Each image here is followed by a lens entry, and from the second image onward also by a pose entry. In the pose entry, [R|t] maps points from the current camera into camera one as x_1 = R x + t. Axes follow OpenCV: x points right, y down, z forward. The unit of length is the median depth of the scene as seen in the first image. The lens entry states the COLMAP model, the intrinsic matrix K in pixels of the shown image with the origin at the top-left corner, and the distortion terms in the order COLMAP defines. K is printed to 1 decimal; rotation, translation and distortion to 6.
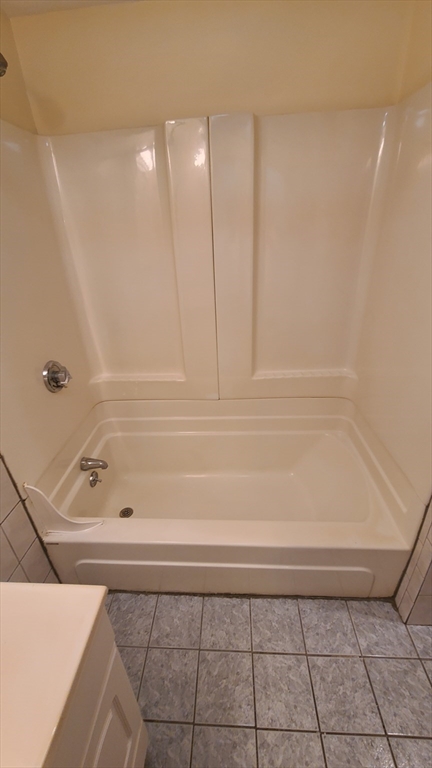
lens RADIAL K [[316.1, 0, 210.0], [0, 316.1, 384.9], [0, 0, 1]] dist [-0.001114, -0.000177]
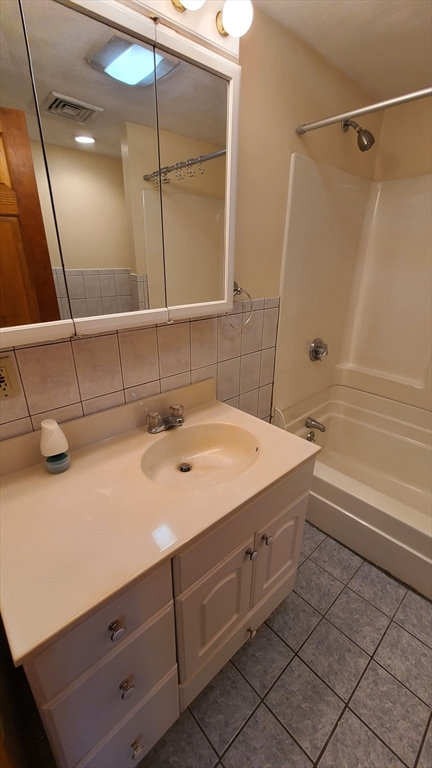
lens RADIAL K [[316.1, 0, 210.0], [0, 316.1, 384.9], [0, 0, 1]] dist [-0.001114, -0.000177]
pose [[0.713394, 0.322560, -0.622113, 0.072688], [-0.358919, 0.930667, 0.070960, 0.161416], [0.601869, 0.172666, 0.779705, -0.289181]]
